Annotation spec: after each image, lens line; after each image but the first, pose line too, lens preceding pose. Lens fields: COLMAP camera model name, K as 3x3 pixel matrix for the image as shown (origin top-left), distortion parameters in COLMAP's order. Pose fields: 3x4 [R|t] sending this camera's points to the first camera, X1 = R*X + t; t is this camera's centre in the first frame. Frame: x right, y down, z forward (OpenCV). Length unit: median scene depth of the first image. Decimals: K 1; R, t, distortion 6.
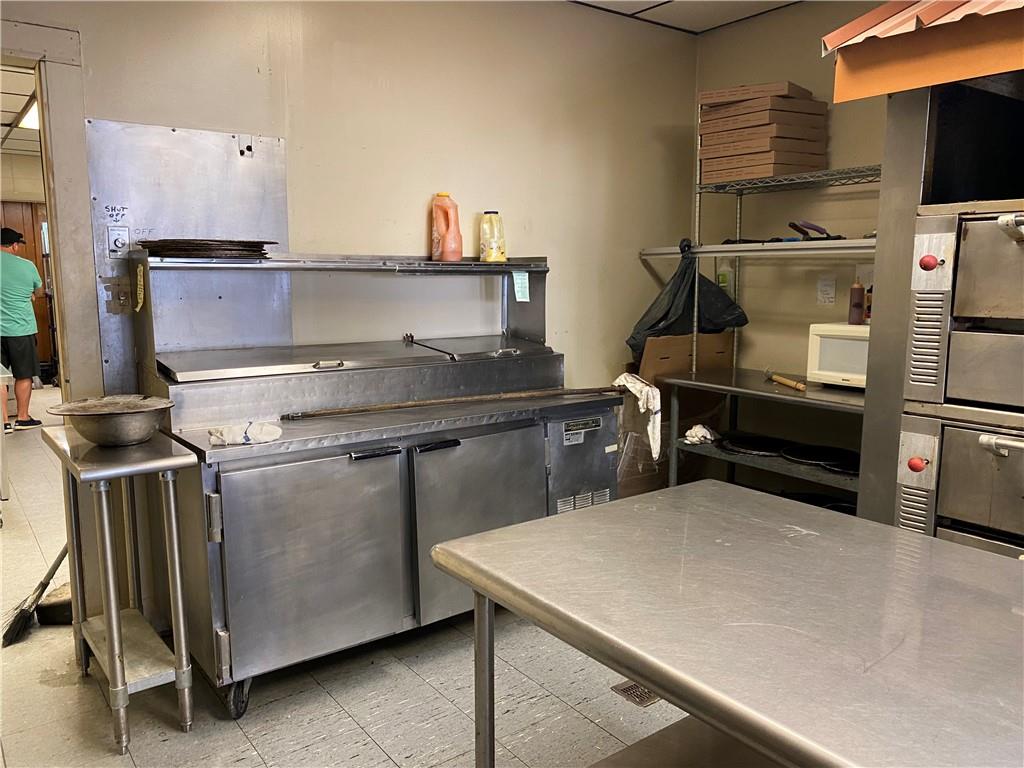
lens RADIAL K [[785.8, 0, 510.7], [0, 785.8, 385.4], [0, 0, 1]] dist [0.027378, -0.009127]
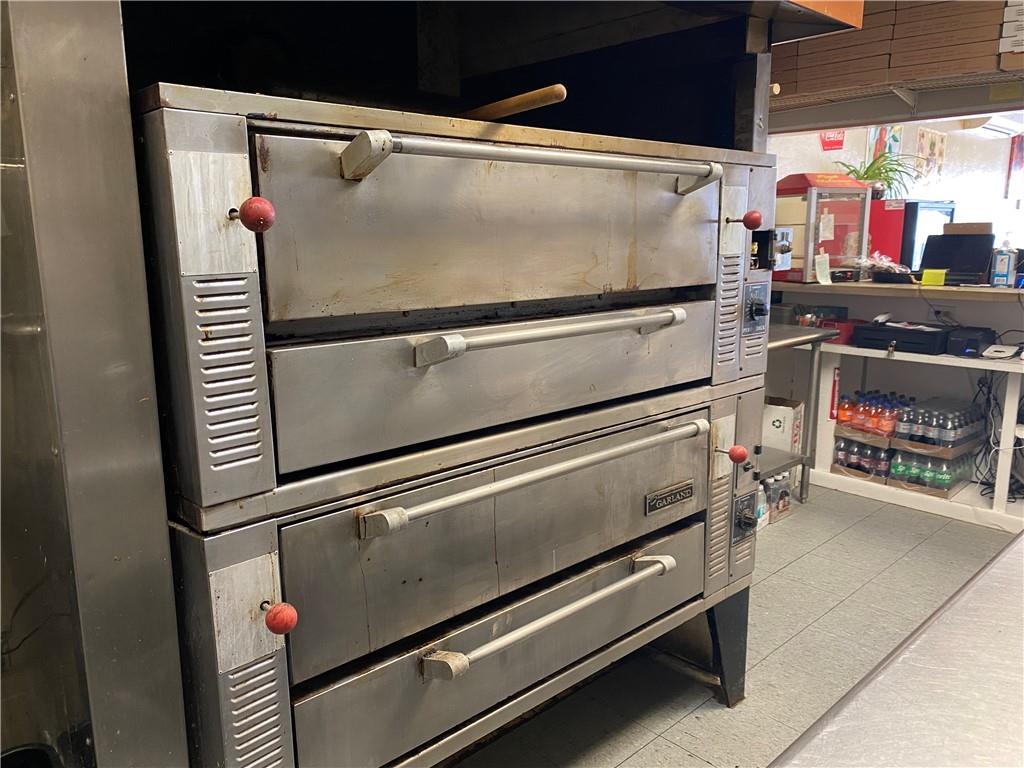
lens RADIAL K [[785.8, 0, 511.9], [0, 785.8, 388.0], [0, 0, 1]] dist [0.027378, -0.009127]
pose [[-0.115367, -0.194235, 0.974147, 0.033528], [0.143014, 0.967230, 0.209793, -0.130779], [-0.982974, 0.163520, -0.083808, 0.896937]]
